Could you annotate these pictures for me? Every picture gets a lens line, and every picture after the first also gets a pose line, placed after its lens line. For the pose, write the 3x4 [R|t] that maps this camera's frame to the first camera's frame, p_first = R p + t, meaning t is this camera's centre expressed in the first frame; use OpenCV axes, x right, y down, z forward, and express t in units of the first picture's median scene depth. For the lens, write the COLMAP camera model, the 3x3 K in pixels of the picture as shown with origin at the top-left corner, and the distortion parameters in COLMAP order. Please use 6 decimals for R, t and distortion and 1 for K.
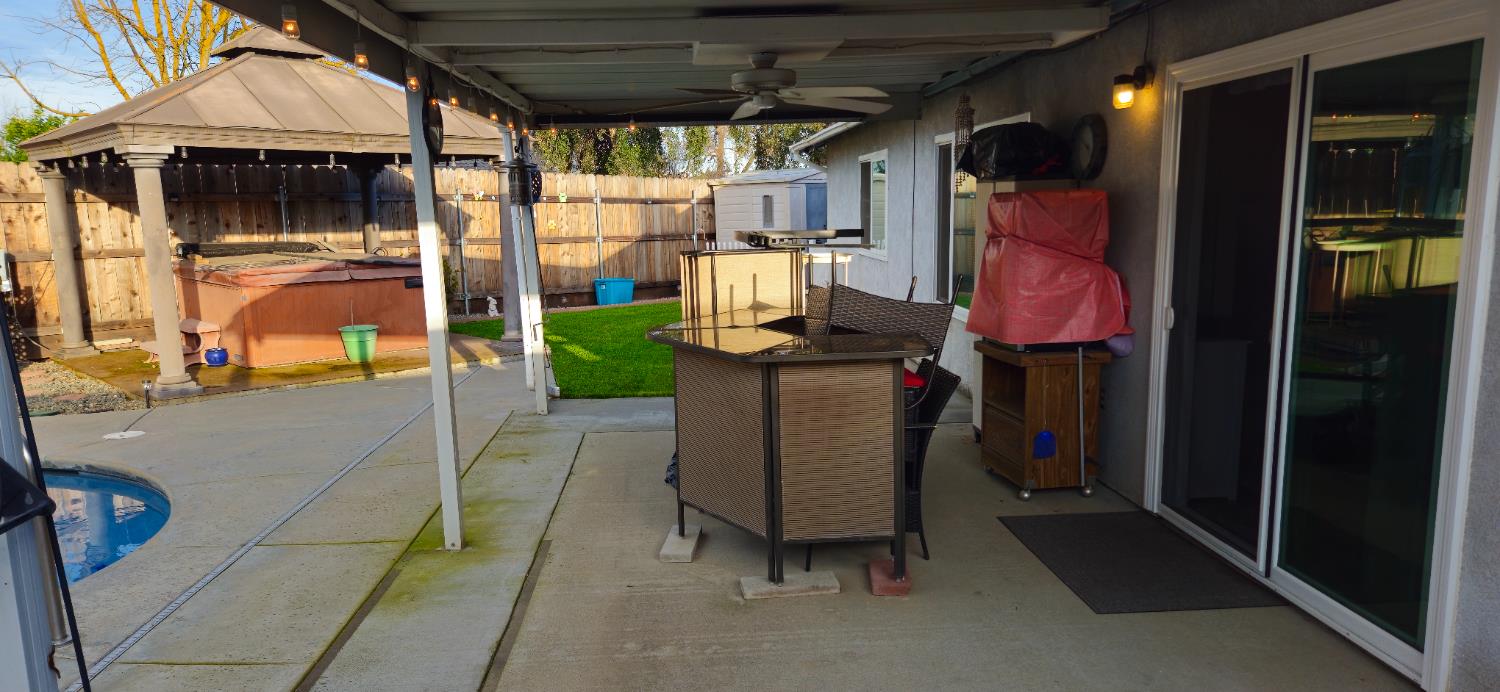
lens RADIAL K [[994.7, 0, 748.1], [0, 994.7, 356.6], [0, 0, 1]] dist [0.071193, -0.069547]
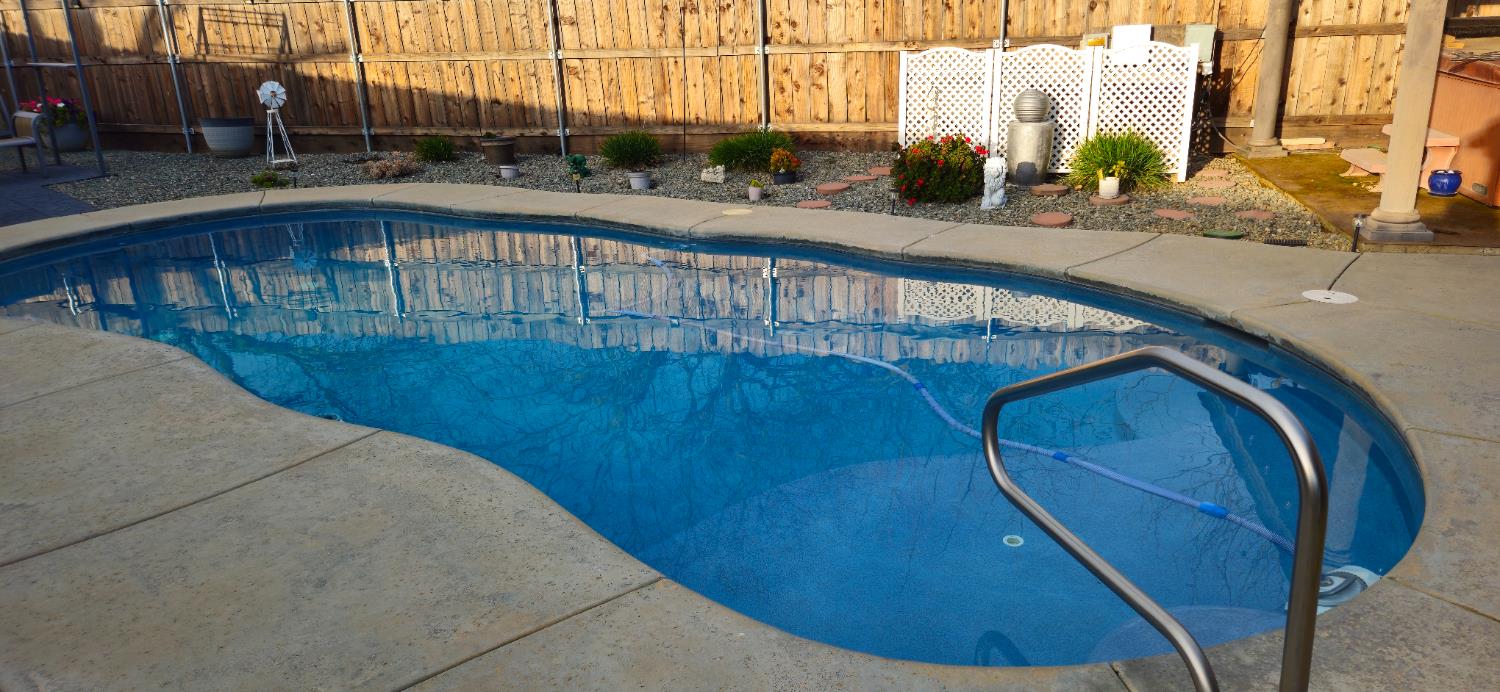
lens RADIAL K [[988.0, 0, 780.5], [0, 988.0, 351.3], [0, 0, 1]] dist [0.082516, -0.063843]
pose [[0.547640, 0.275196, -0.790163, -0.162449], [-0.101959, 0.959275, 0.263429, -0.024441], [0.830479, -0.063700, 0.553396, 0.171729]]
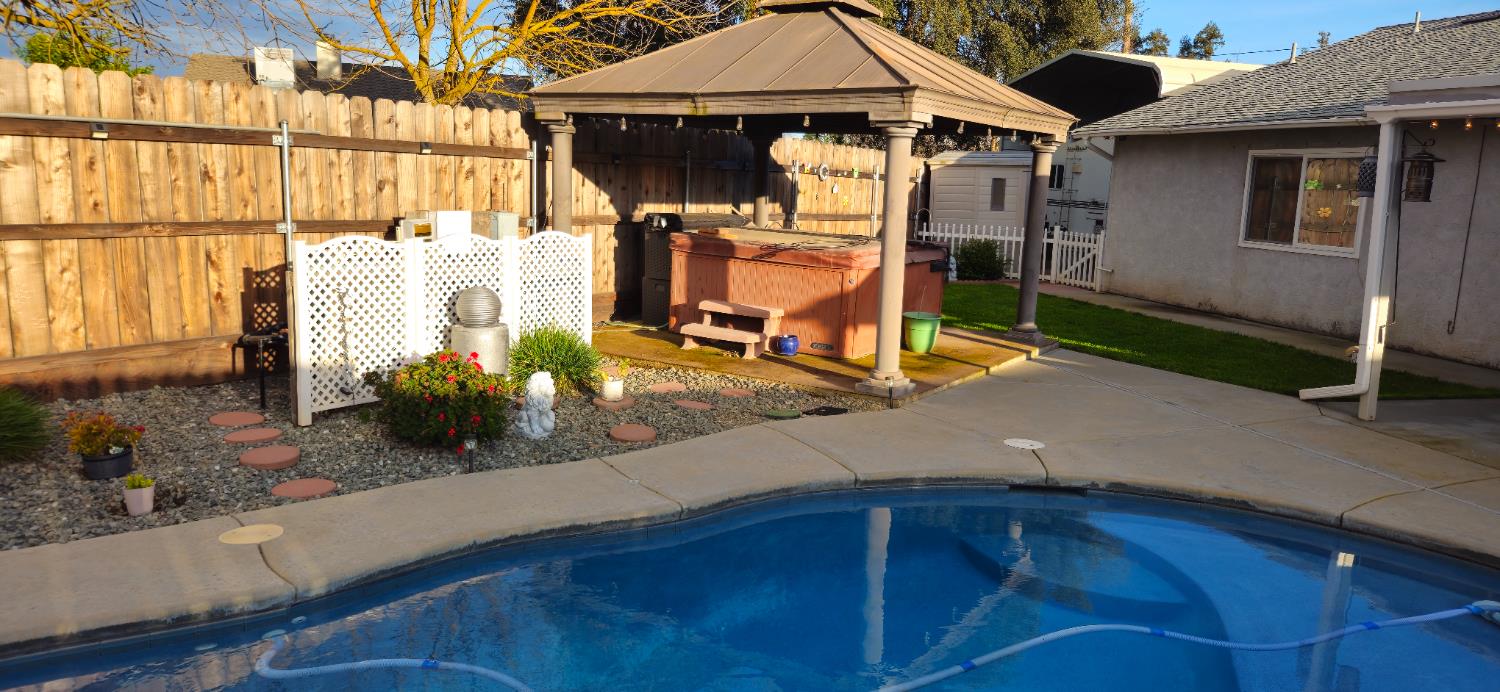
lens RADIAL K [[994.7, 0, 748.1], [0, 994.7, 356.6], [0, 0, 1]] dist [0.071193, -0.069547]
pose [[0.976931, 0.013621, 0.213120, -0.690208], [-0.020186, 0.999385, 0.028660, -0.013336], [-0.212598, -0.032300, 0.976606, 0.127628]]
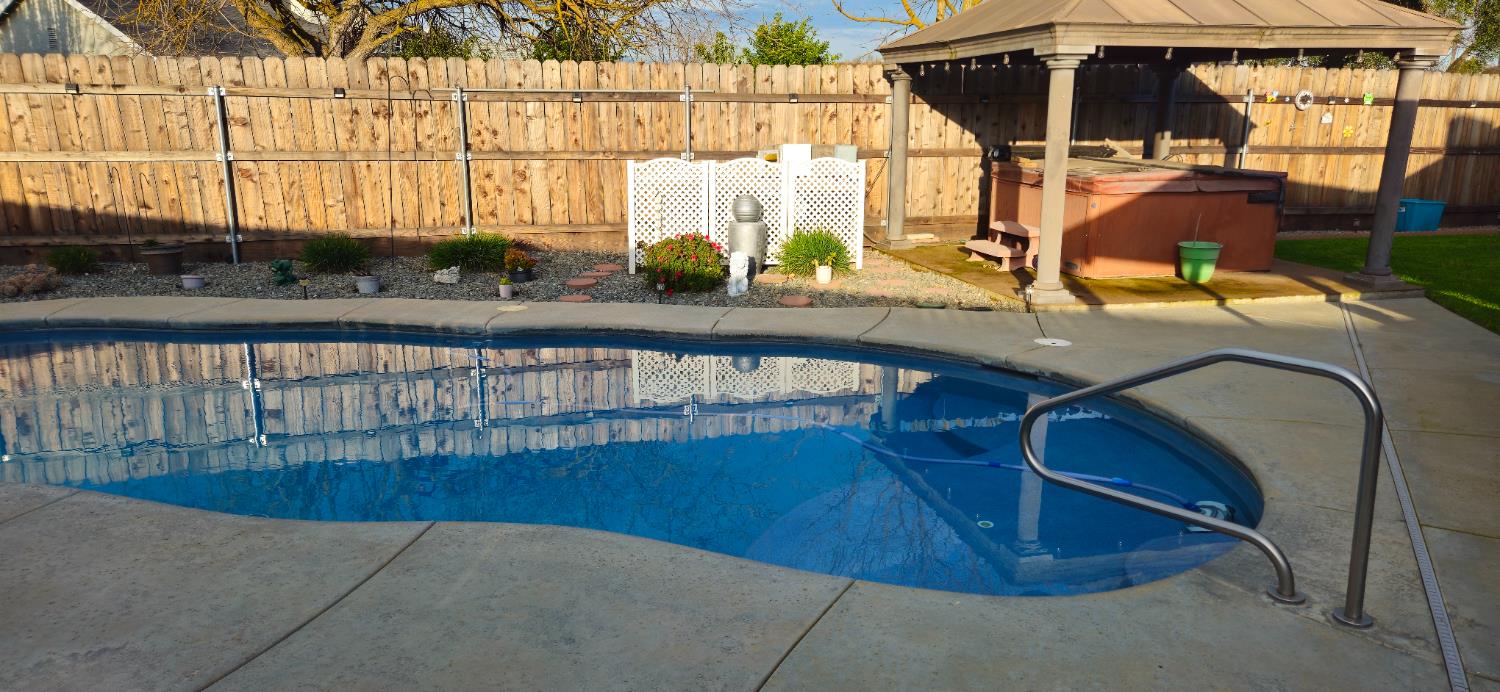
lens RADIAL K [[976.5, 0, 745.2], [0, 976.5, 368.4], [0, 0, 1]] dist [0.073278, -0.054461]
pose [[0.854731, 0.152061, -0.496299, -0.256260], [-0.095741, 0.985907, 0.137187, -0.001560], [0.510166, -0.069742, 0.857244, -0.002085]]
